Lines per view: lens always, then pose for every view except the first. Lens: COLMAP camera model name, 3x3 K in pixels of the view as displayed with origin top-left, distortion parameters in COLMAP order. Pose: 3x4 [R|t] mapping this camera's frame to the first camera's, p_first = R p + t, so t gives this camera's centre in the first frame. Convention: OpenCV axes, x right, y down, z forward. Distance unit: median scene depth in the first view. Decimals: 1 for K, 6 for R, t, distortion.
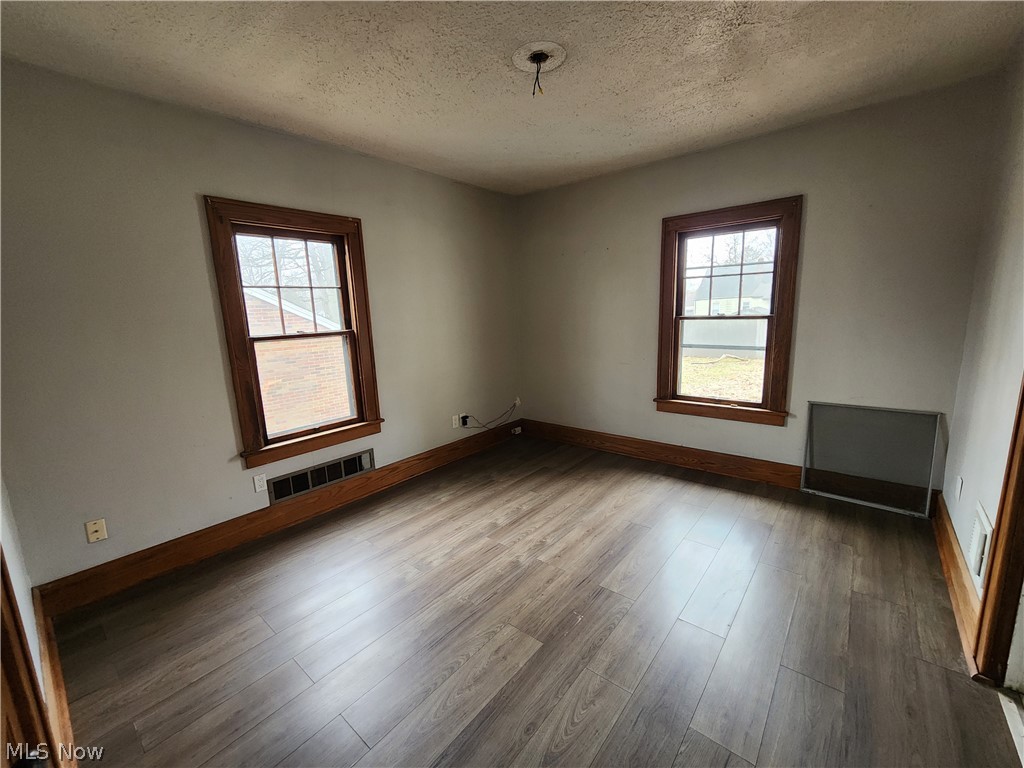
lens RADIAL K [[421.4, 0, 512.0], [0, 421.4, 384.0], [0, 0, 1]] dist [-0.000076, 0.000096]
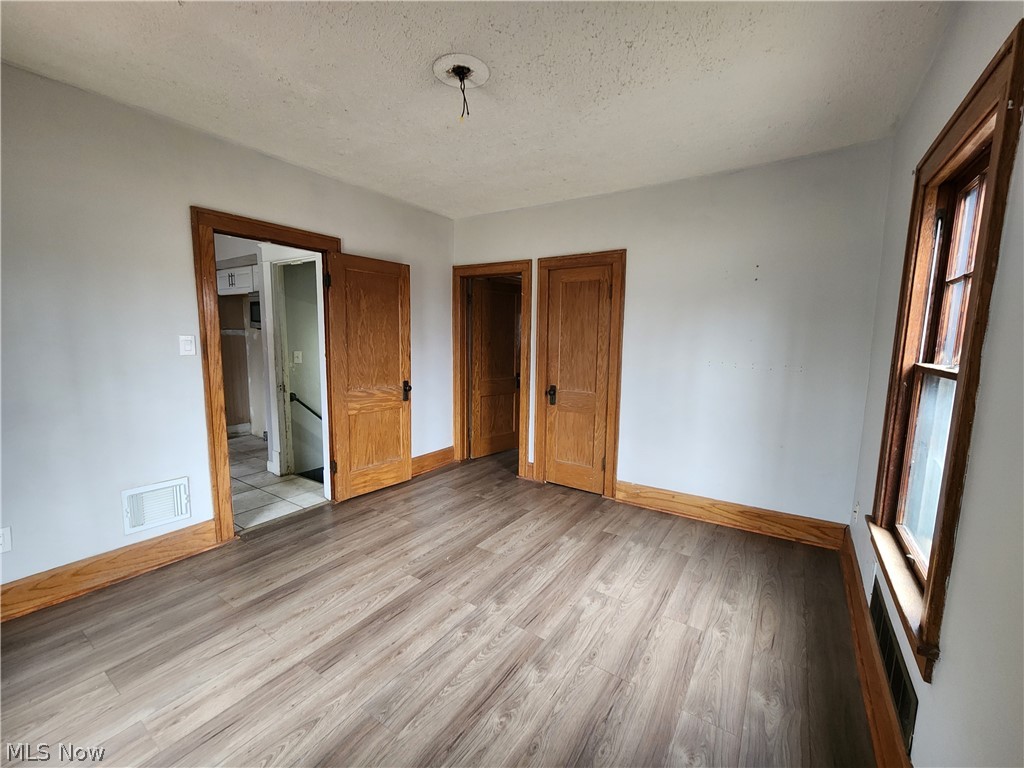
lens RADIAL K [[421.4, 0, 512.0], [0, 421.4, 384.0], [0, 0, 1]] dist [-0.000076, 0.000096]
pose [[-0.994146, 0.035477, -0.102055, 0.056569], [0.003834, 0.955544, 0.294823, -0.289290], [0.107977, 0.292706, -0.950086, 1.649440]]
